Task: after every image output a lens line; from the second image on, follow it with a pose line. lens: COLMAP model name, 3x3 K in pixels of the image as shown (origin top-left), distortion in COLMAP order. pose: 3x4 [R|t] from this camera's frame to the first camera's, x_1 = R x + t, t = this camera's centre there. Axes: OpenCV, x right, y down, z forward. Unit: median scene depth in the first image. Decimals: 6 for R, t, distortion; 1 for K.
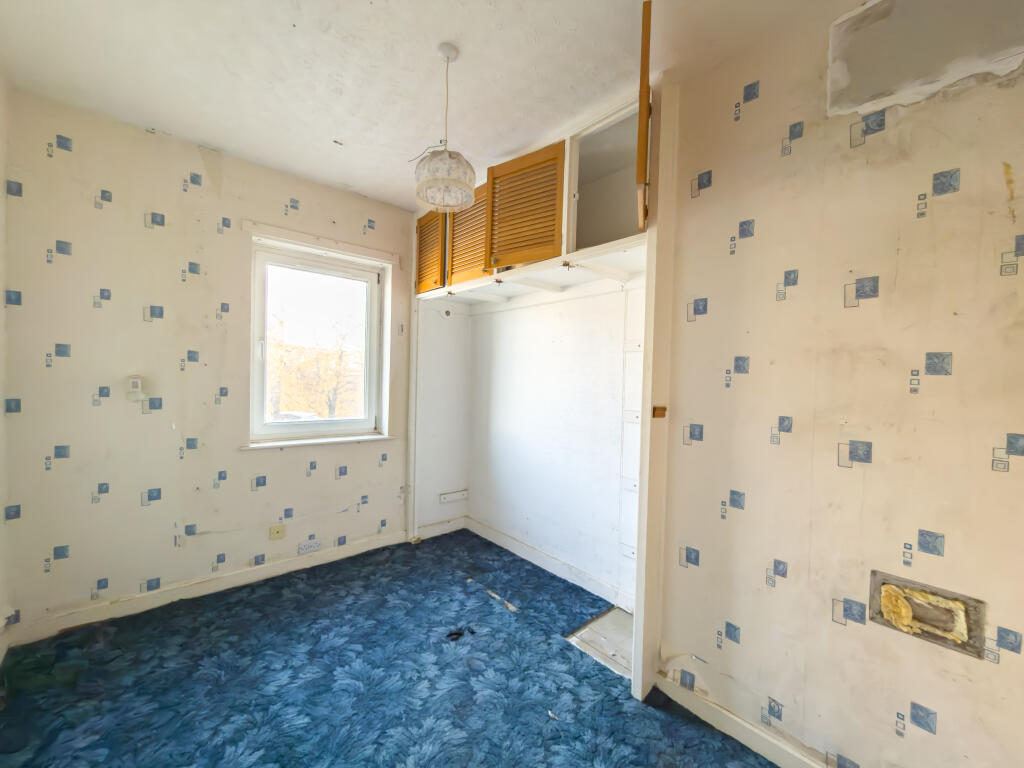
lens RADIAL K [[413.2, 0, 511.6], [0, 413.2, 383.7], [0, 0, 1]] dist [-0.001444, -0.000136]
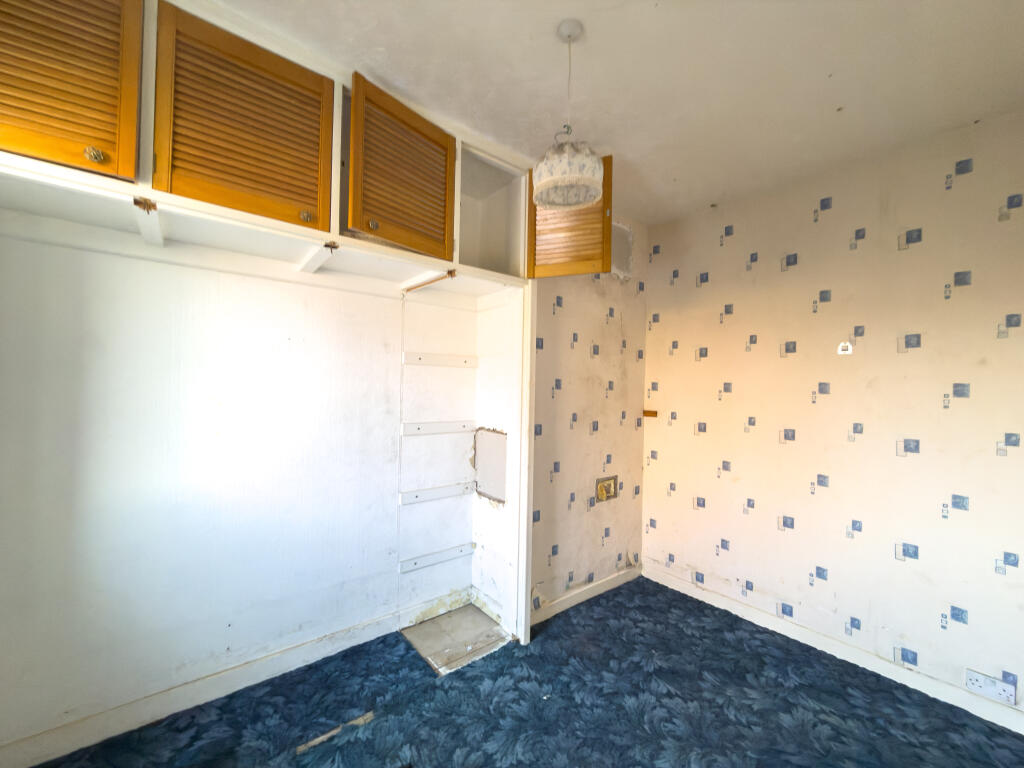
lens RADIAL K [[413.2, 0, 511.5], [0, 413.2, 383.5], [0, 0, 1]] dist [-0.001444, -0.000136]
pose [[0.029000, -0.016144, 0.999449, -0.922965], [-0.003471, 0.999862, 0.016251, -0.063228], [-0.999573, -0.003940, 0.028940, 0.969828]]
